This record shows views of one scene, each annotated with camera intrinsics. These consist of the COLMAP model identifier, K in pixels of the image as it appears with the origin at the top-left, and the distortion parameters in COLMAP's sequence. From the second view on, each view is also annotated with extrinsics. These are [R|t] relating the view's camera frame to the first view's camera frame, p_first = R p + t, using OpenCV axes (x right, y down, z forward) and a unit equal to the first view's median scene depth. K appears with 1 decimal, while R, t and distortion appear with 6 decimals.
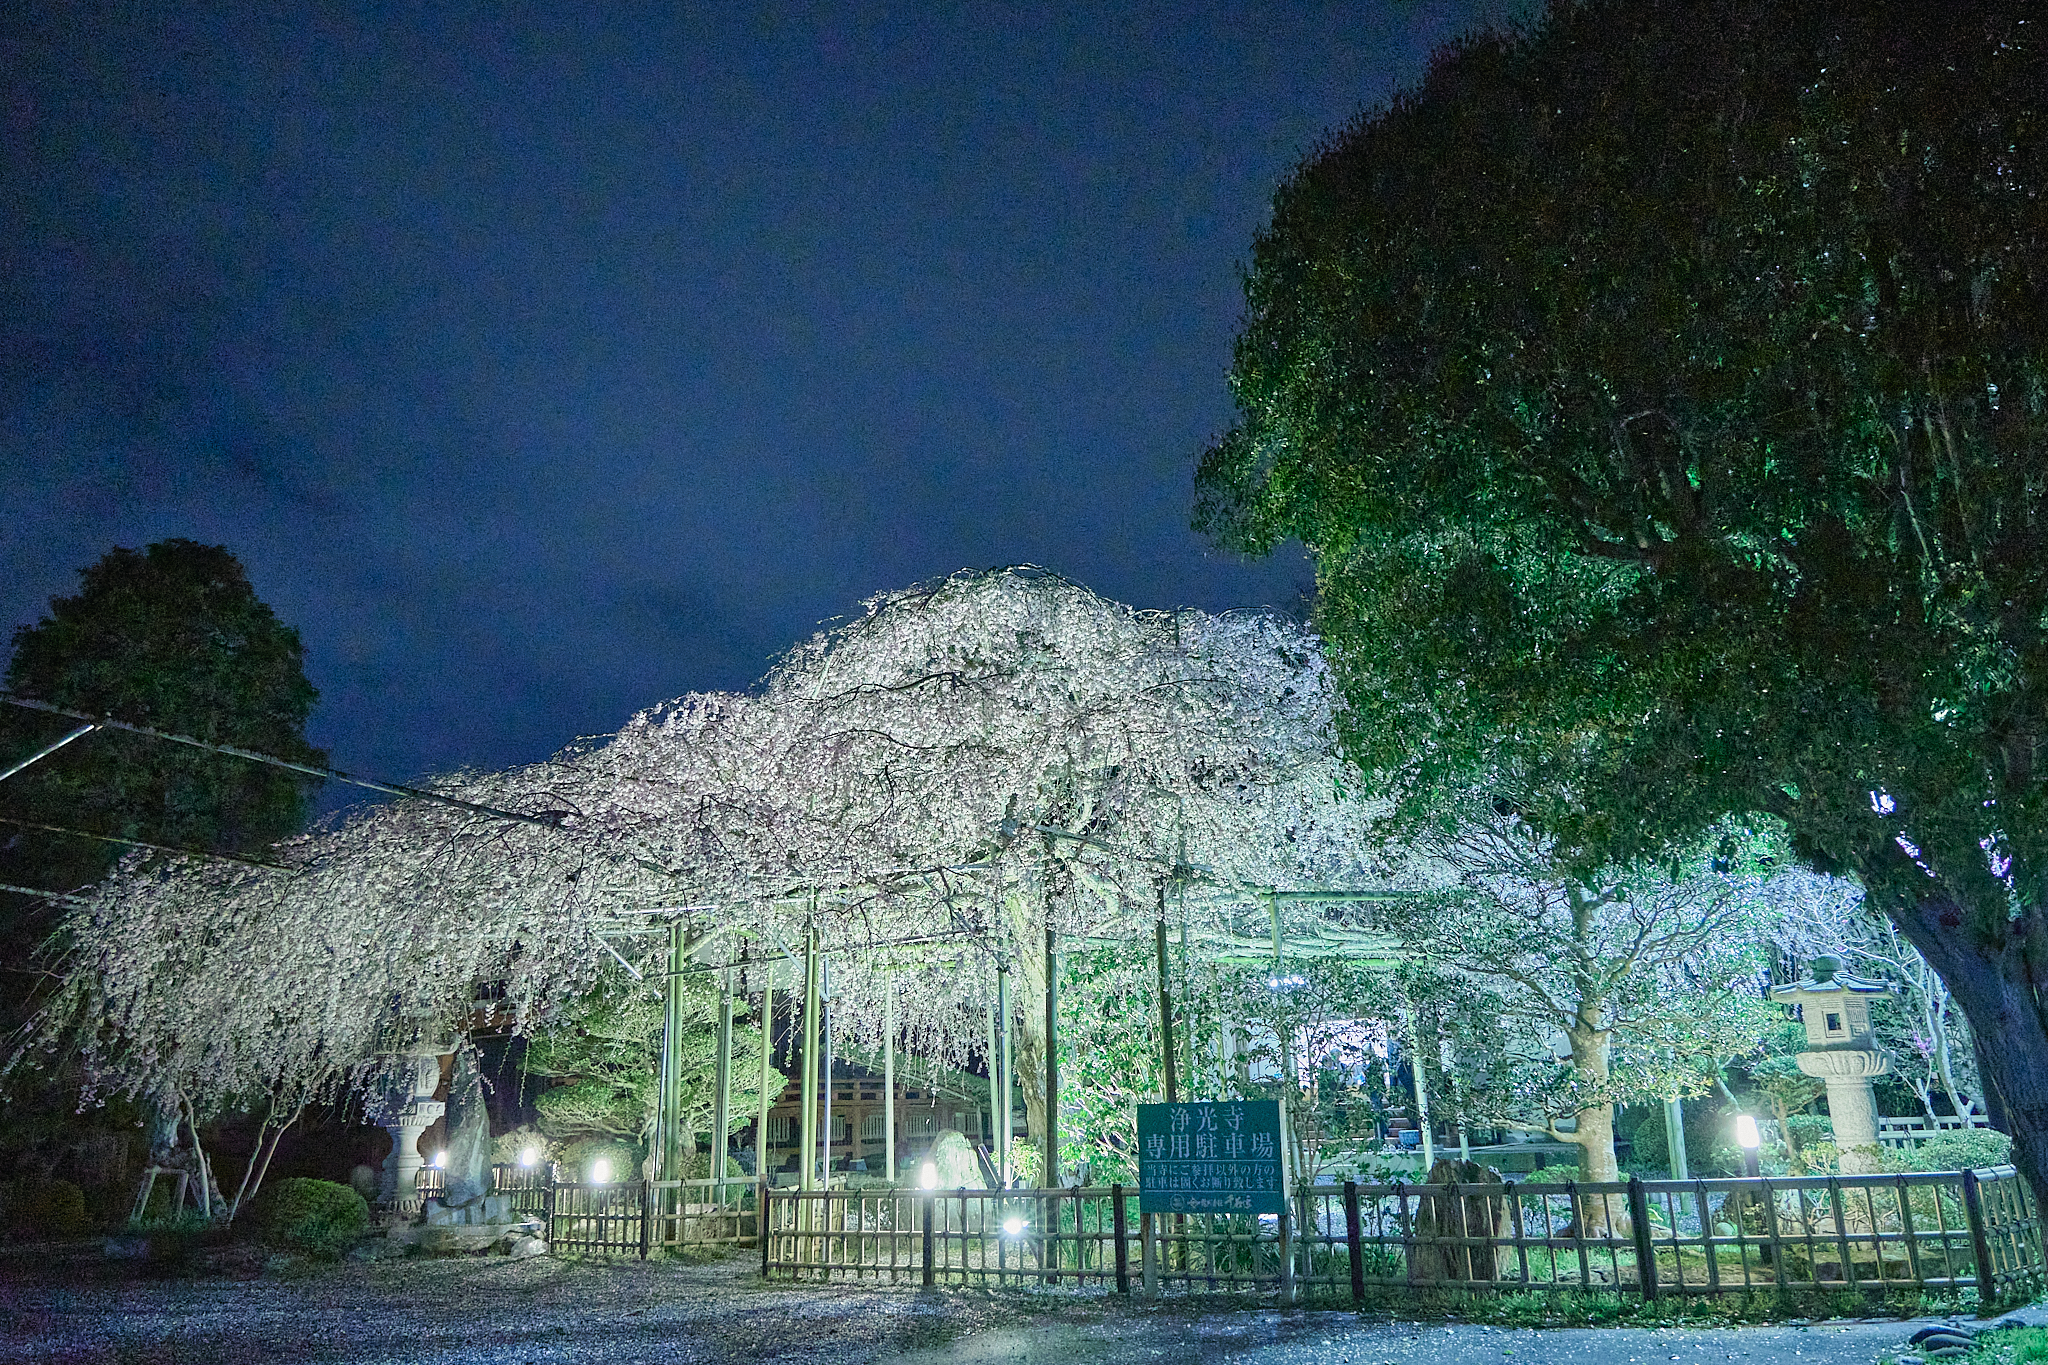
lens RADIAL K [[1388.0, 0, 1042.5], [0, 1388.0, 696.1], [0, 0, 1]] dist [-0.001070, 0.000891]
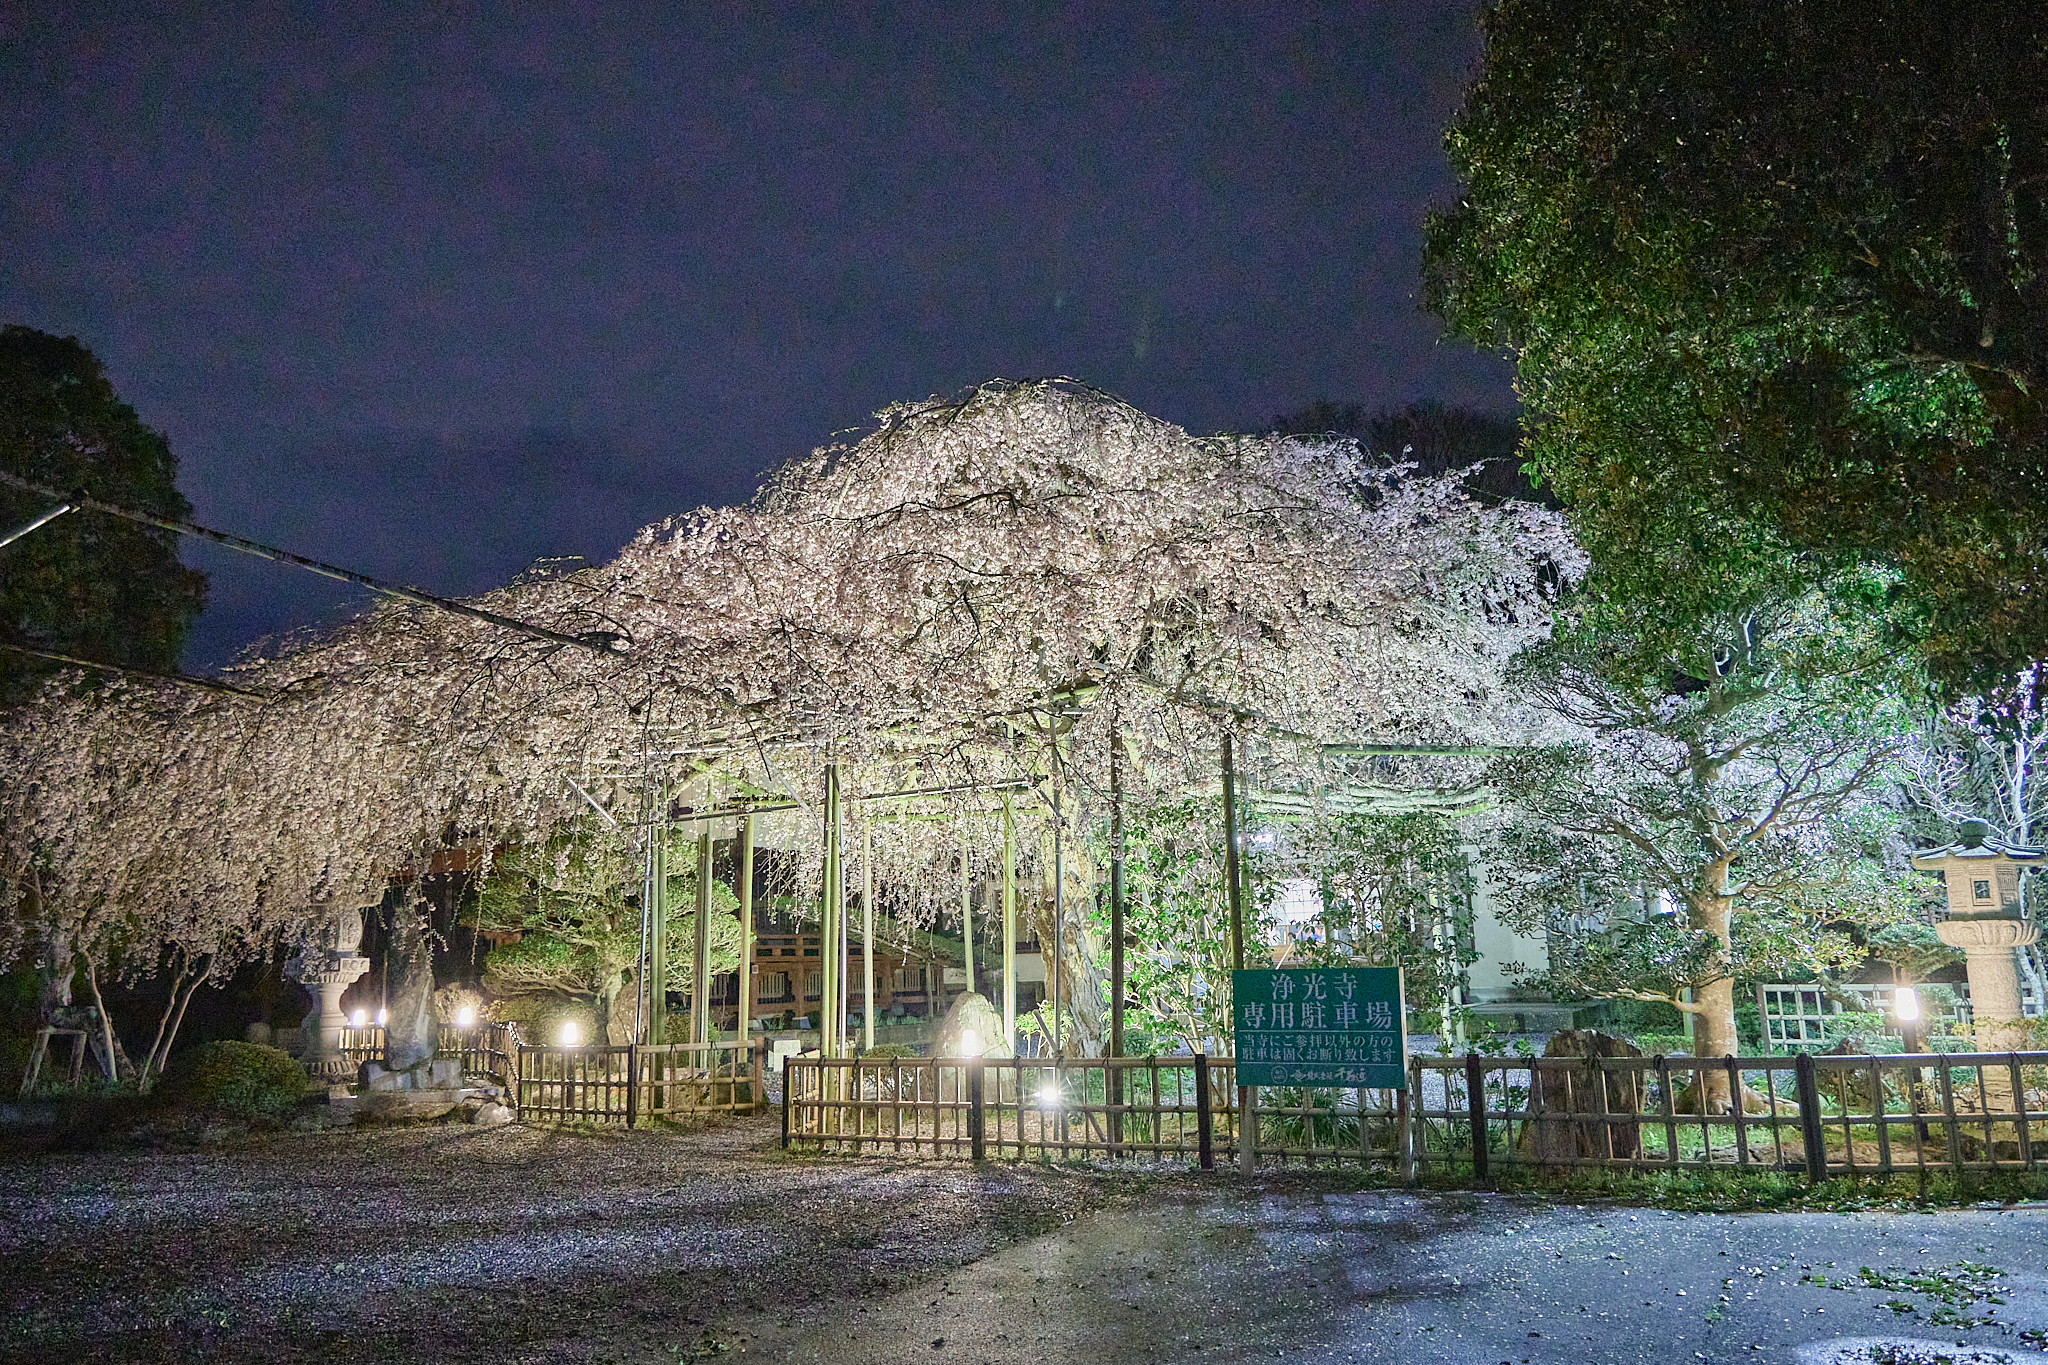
lens RADIAL K [[1420.7, 0, 1023.2], [0, 1420.7, 687.4], [0, 0, 1]] dist [0.002520, 0.002074]
pose [[0.996854, 0.020104, 0.076662, -0.116745], [-0.027556, 0.994861, 0.097432, 0.017558], [-0.074309, -0.099238, 0.992285, 0.081674]]
